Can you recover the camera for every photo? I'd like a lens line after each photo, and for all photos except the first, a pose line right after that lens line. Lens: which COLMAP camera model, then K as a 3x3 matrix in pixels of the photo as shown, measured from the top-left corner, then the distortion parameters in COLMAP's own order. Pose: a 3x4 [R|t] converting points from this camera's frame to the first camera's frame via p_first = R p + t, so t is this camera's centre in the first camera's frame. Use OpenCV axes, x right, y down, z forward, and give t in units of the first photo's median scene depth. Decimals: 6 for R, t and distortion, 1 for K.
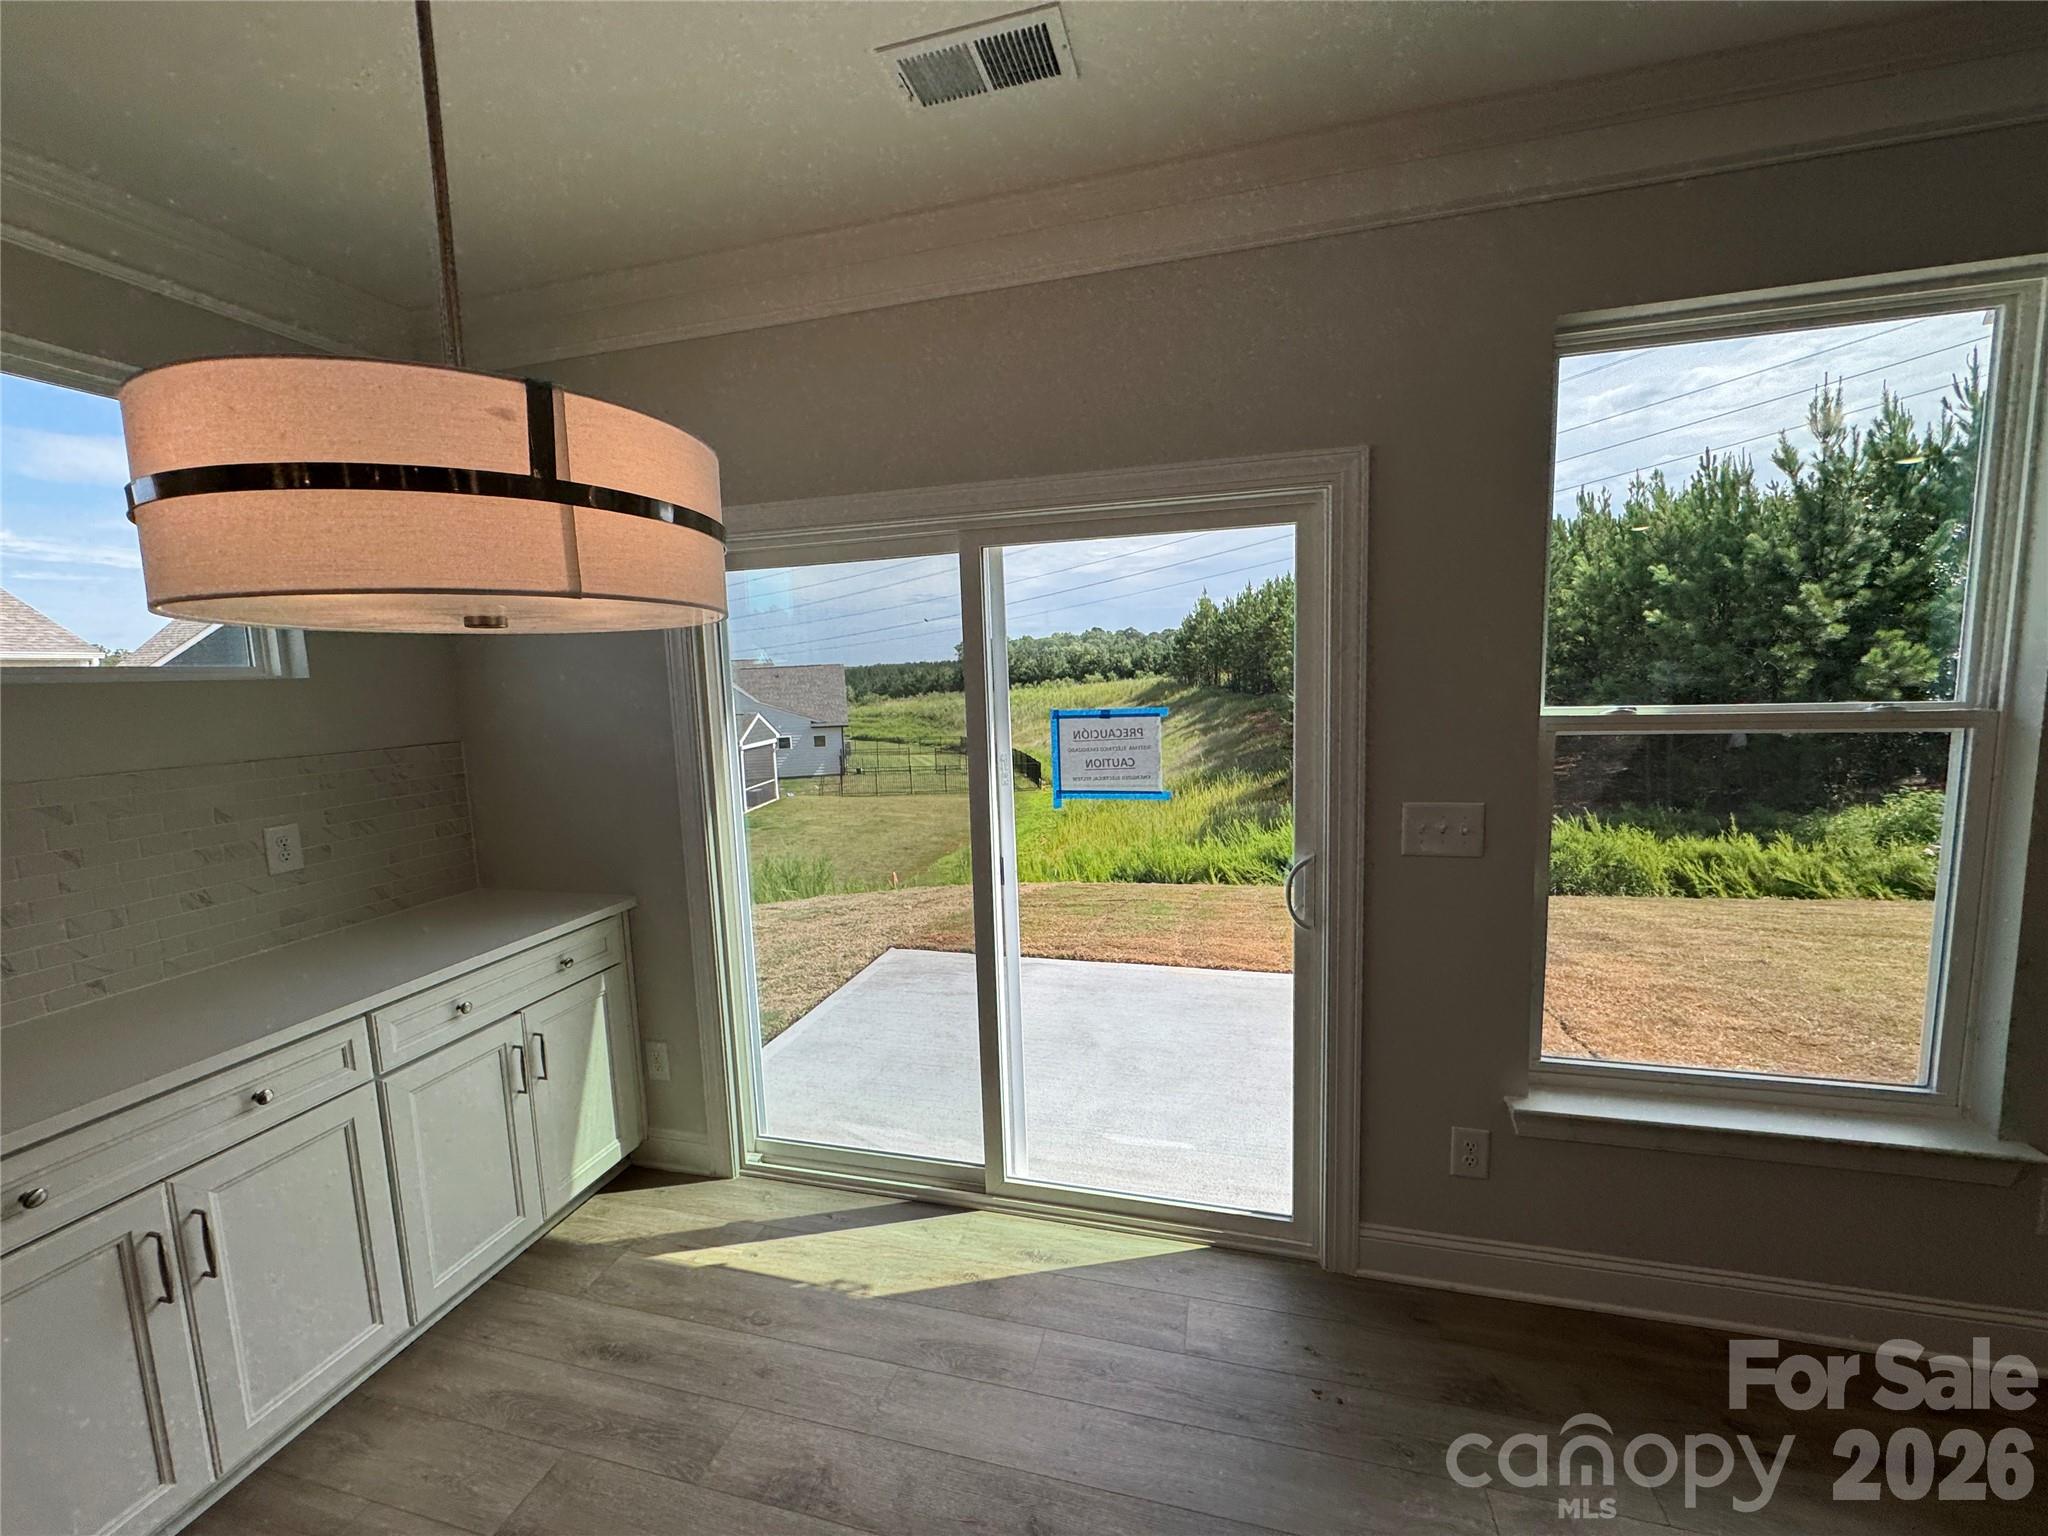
lens RADIAL K [[813.1, 0, 1015.8], [0, 813.1, 769.9], [0, 0, 1]] dist [-0.004916, 0.000463]
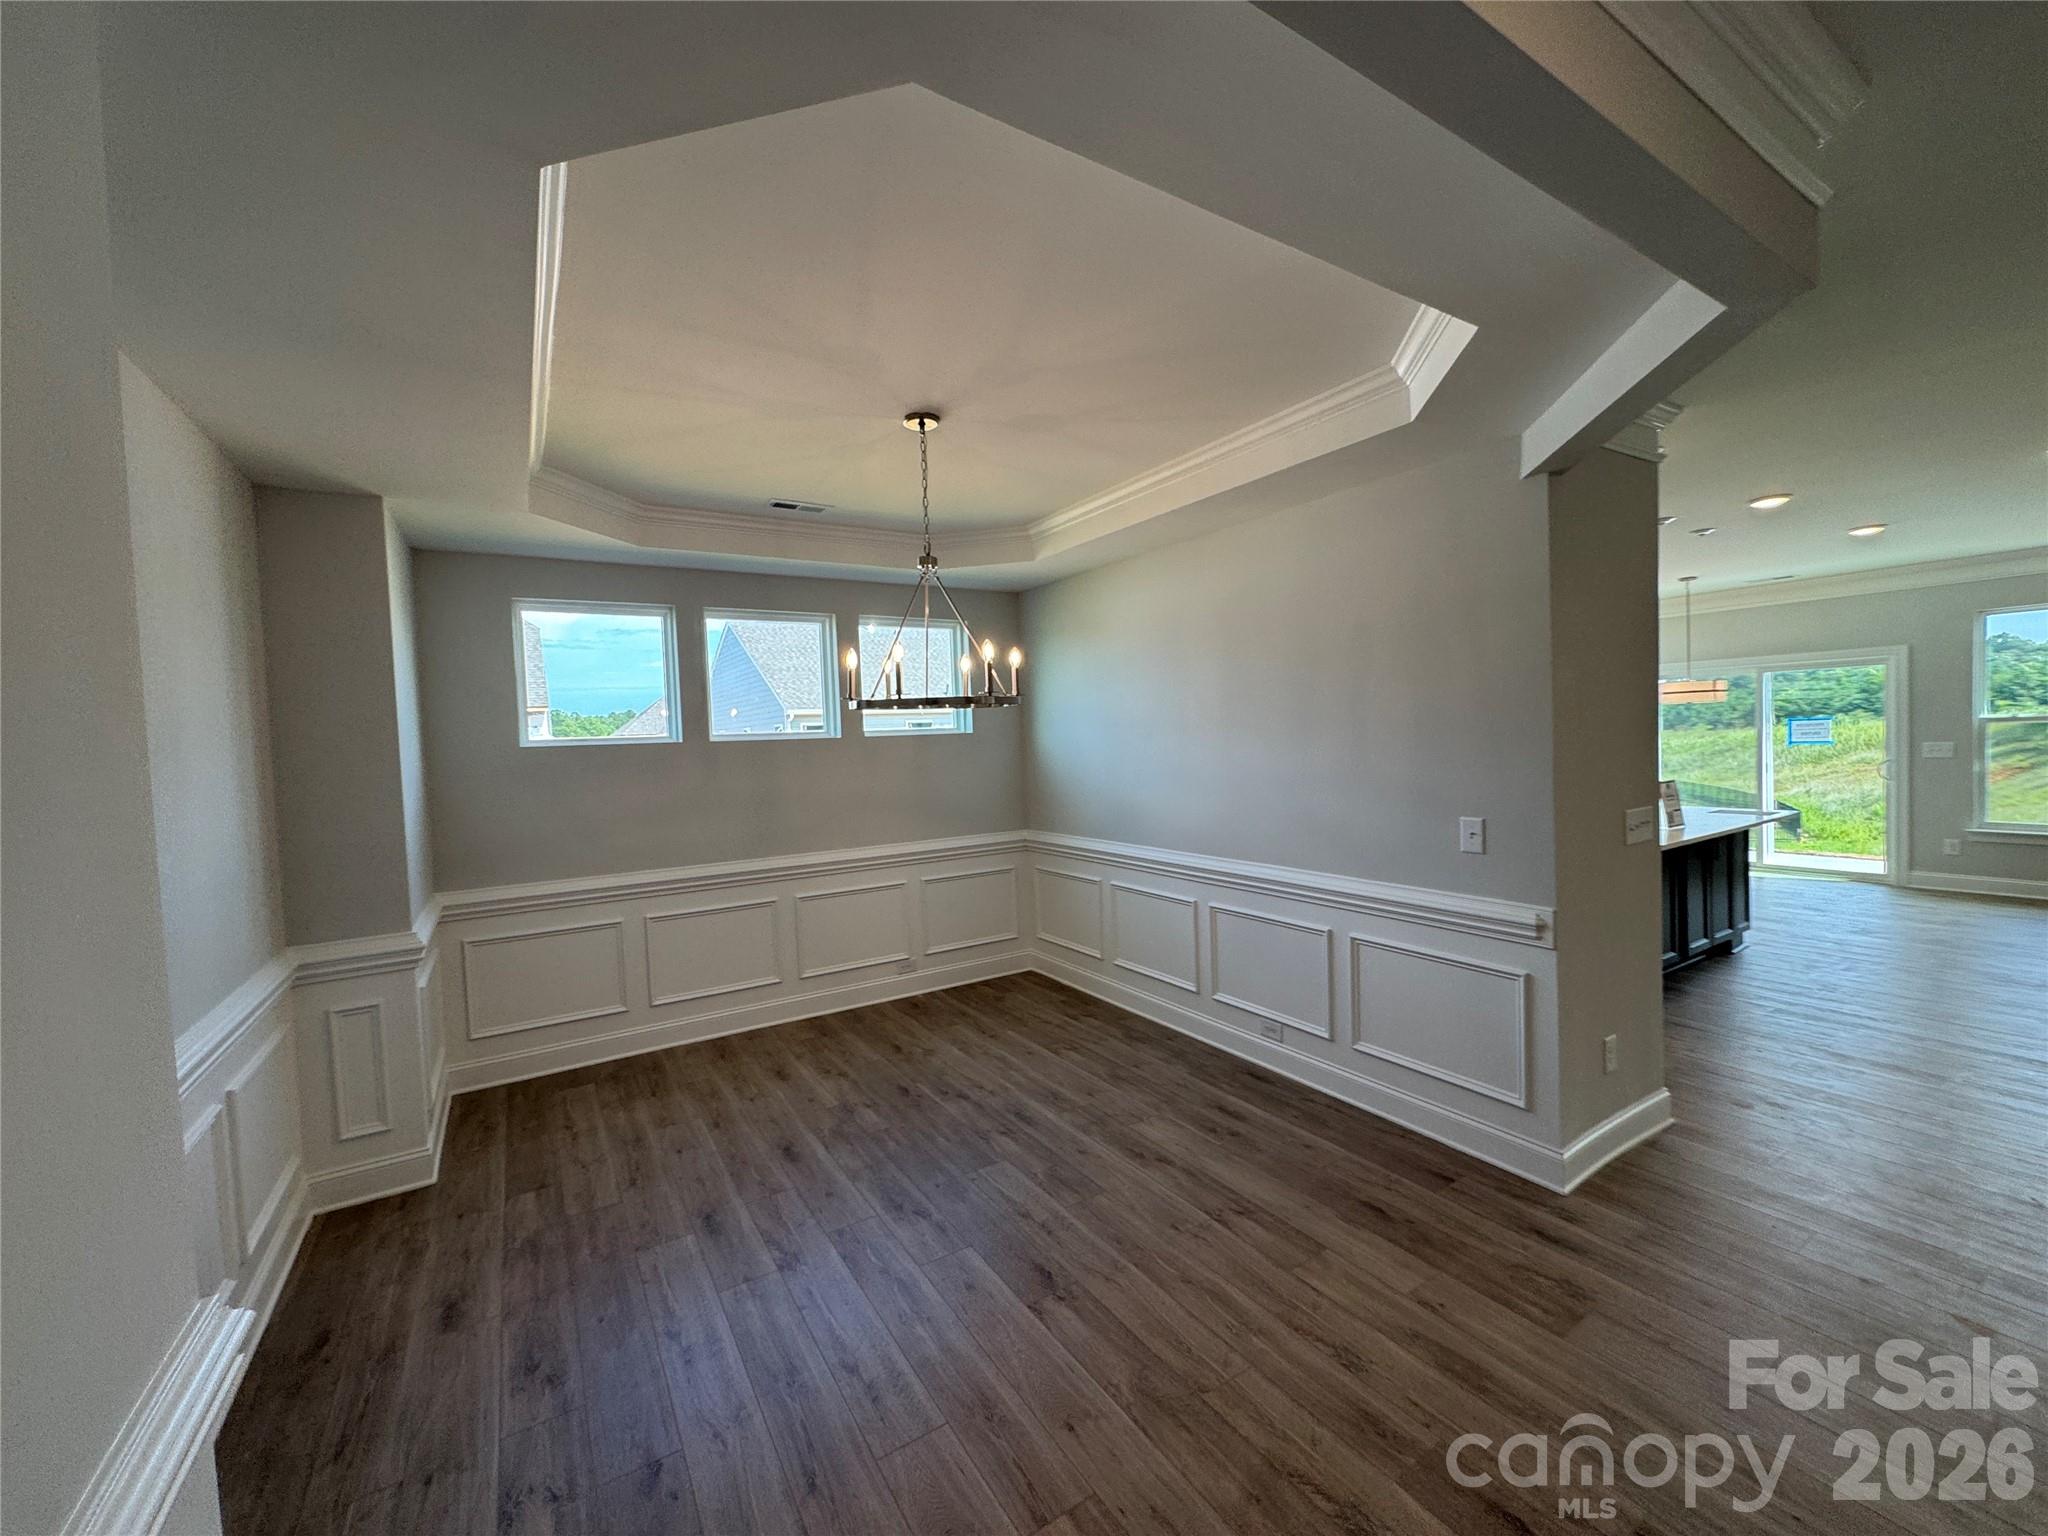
lens RADIAL K [[813.1, 0, 1024.8], [0, 813.1, 763.5], [0, 0, 1]] dist [-0.004916, 0.000463]
pose [[0.739339, 0.029139, -0.672702, -0.016098], [-0.066789, 0.997310, -0.030205, 0.187463], [0.670012, 0.067261, 0.739297, -1.585627]]
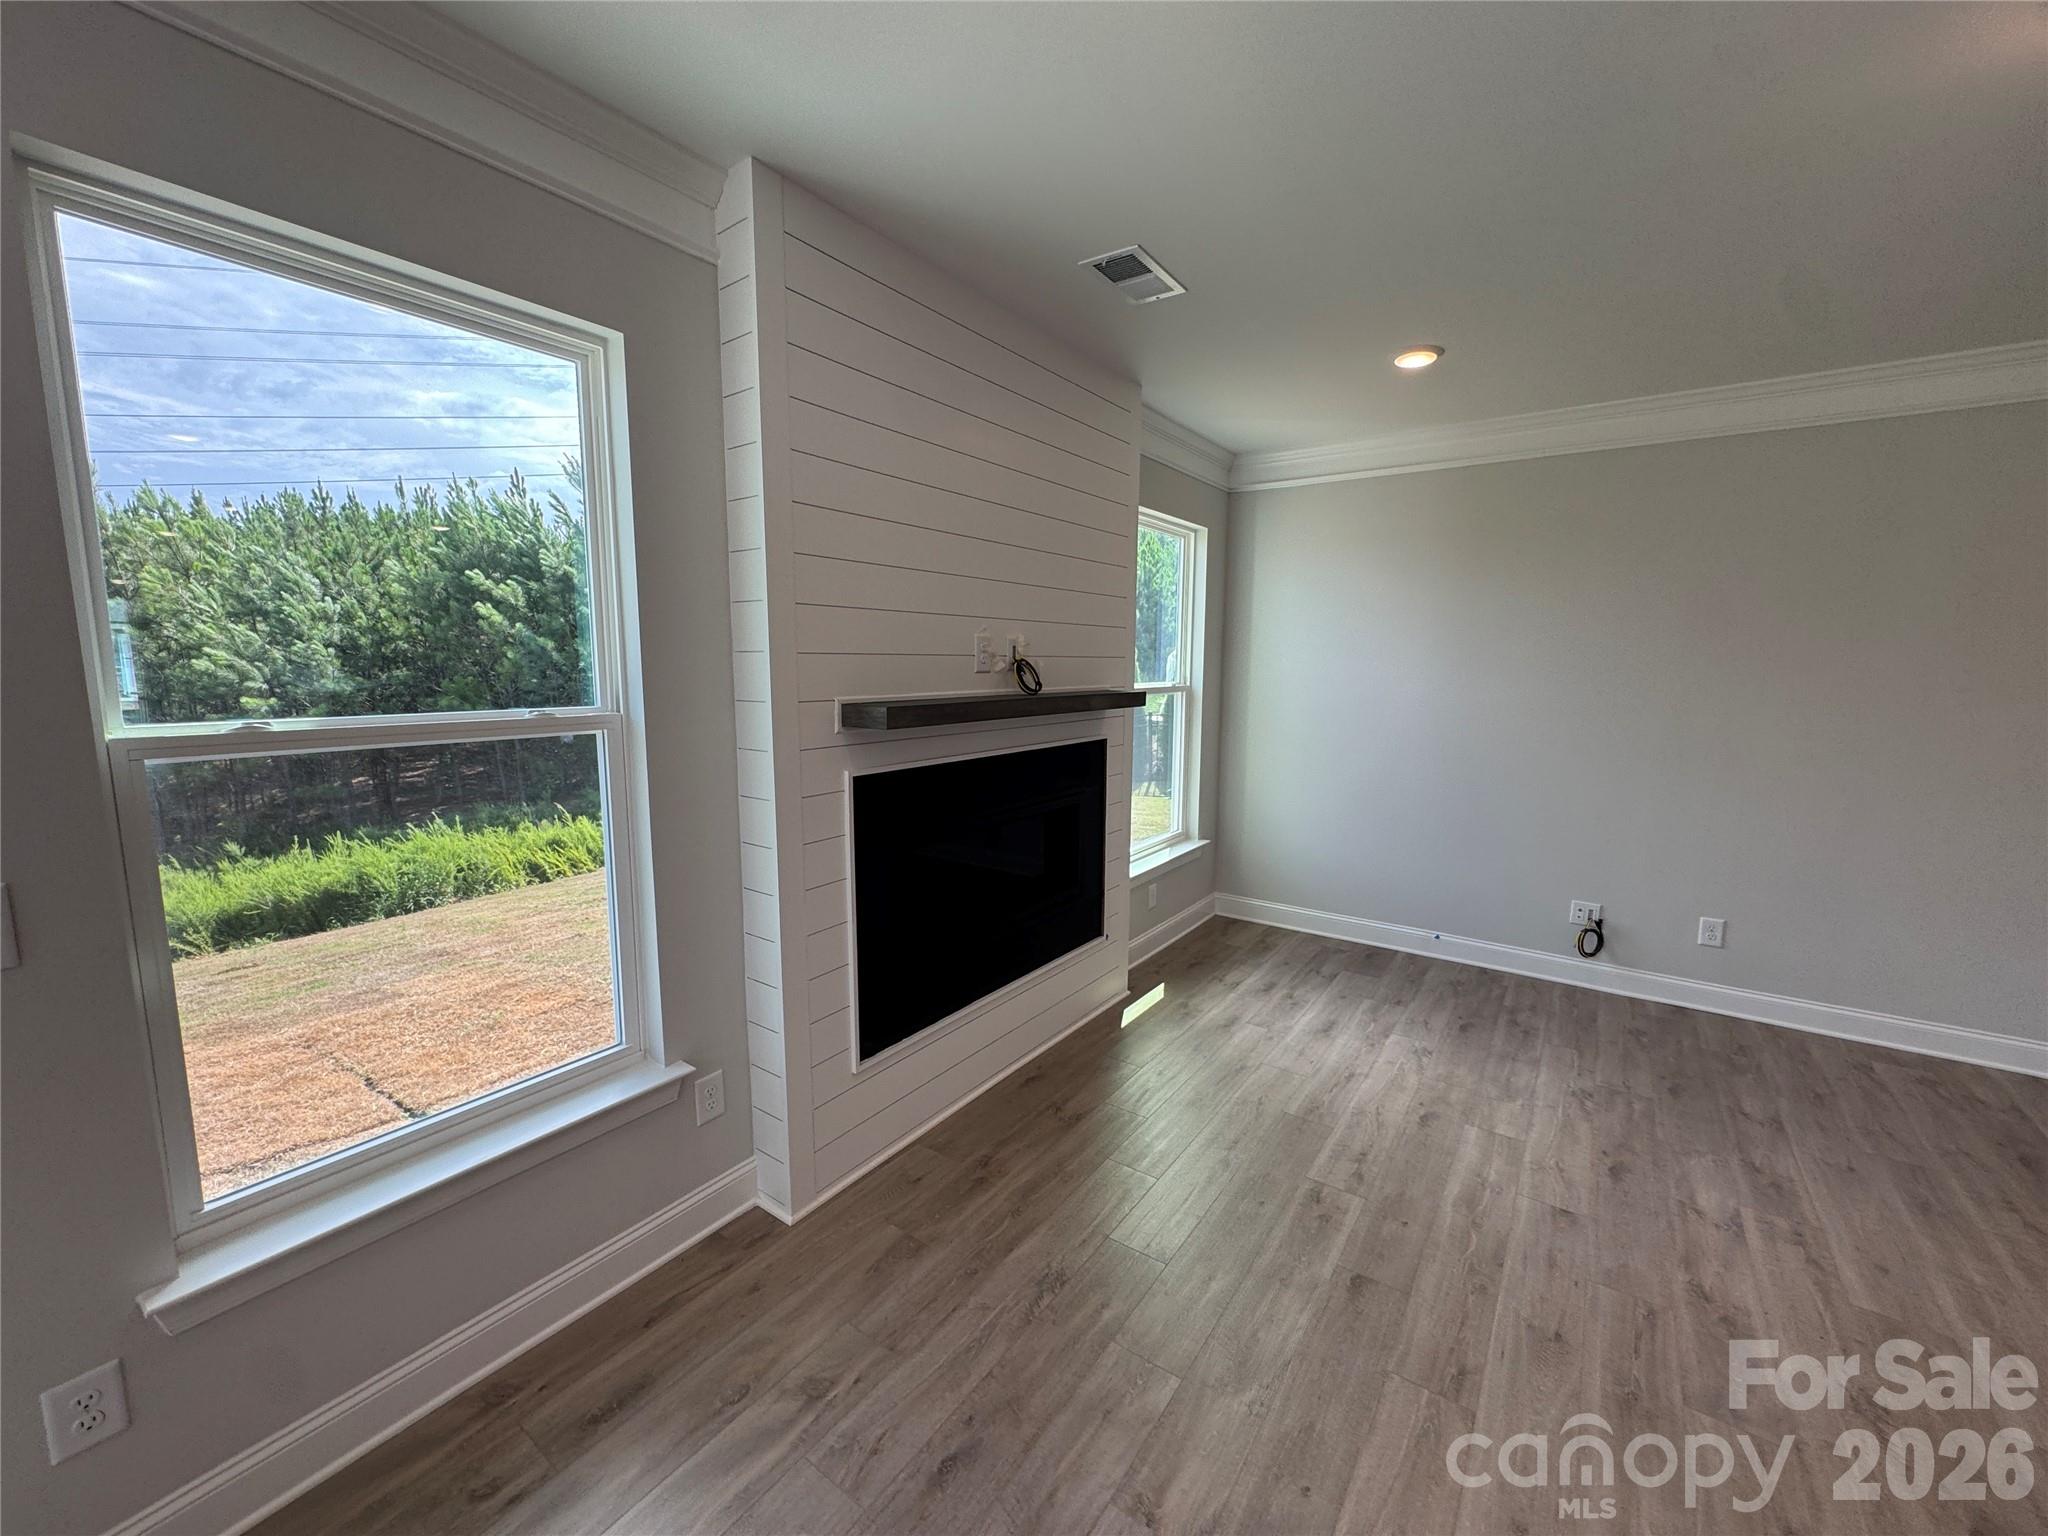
lens RADIAL K [[813.1, 0, 1026.5], [0, 813.1, 775.5], [0, 0, 1]] dist [-0.004916, 0.000463]
pose [[0.342004, -0.099978, 0.934365, 0.102898], [0.094334, 0.992954, 0.071719, -0.004447], [-0.934952, 0.063614, 0.349025, 0.012970]]
